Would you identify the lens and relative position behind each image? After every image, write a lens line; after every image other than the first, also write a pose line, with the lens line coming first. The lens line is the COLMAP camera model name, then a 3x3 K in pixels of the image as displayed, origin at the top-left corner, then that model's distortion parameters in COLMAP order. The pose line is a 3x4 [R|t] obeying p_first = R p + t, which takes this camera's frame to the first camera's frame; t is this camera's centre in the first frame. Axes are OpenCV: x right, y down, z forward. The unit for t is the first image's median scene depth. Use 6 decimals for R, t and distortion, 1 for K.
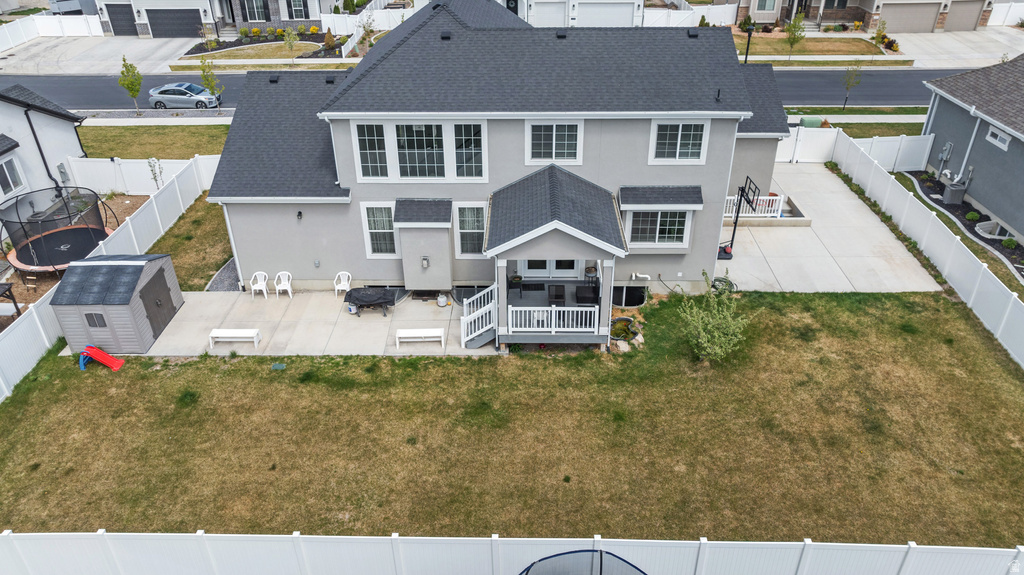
lens RADIAL K [[722.6, 0, 511.1], [0, 722.6, 287.0], [0, 0, 1]] dist [-0.047311, 0.058486]
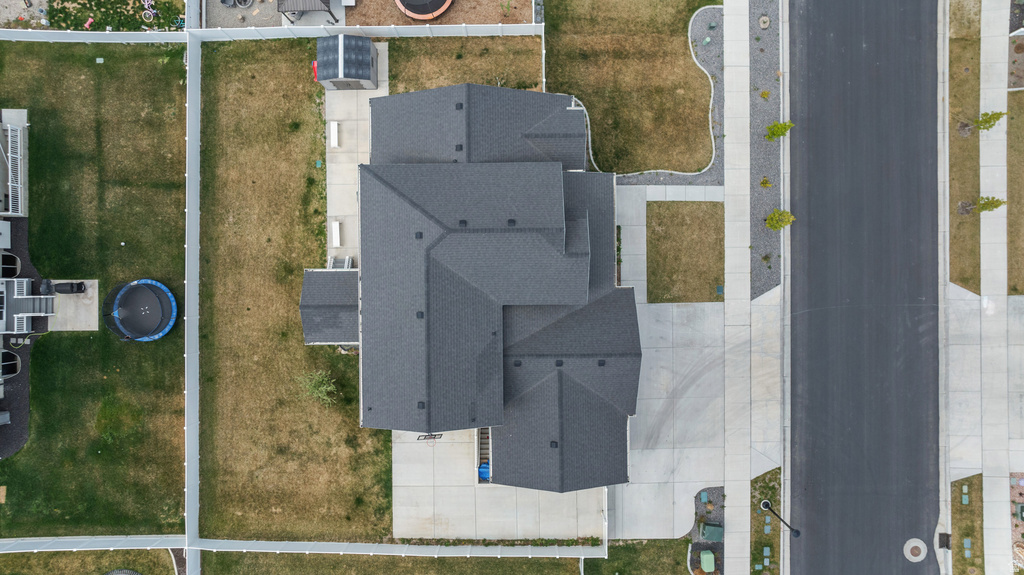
lens RADIAL K [[722.6, 0, 512.4], [0, 722.6, 286.5], [0, 0, 1]] dist [-0.047311, 0.058486]
pose [[0.029973, 0.999525, 0.007234, 0.010636], [-0.503143, 0.008833, 0.864158, -1.927804], [0.863683, -0.029541, 0.503168, 0.488447]]
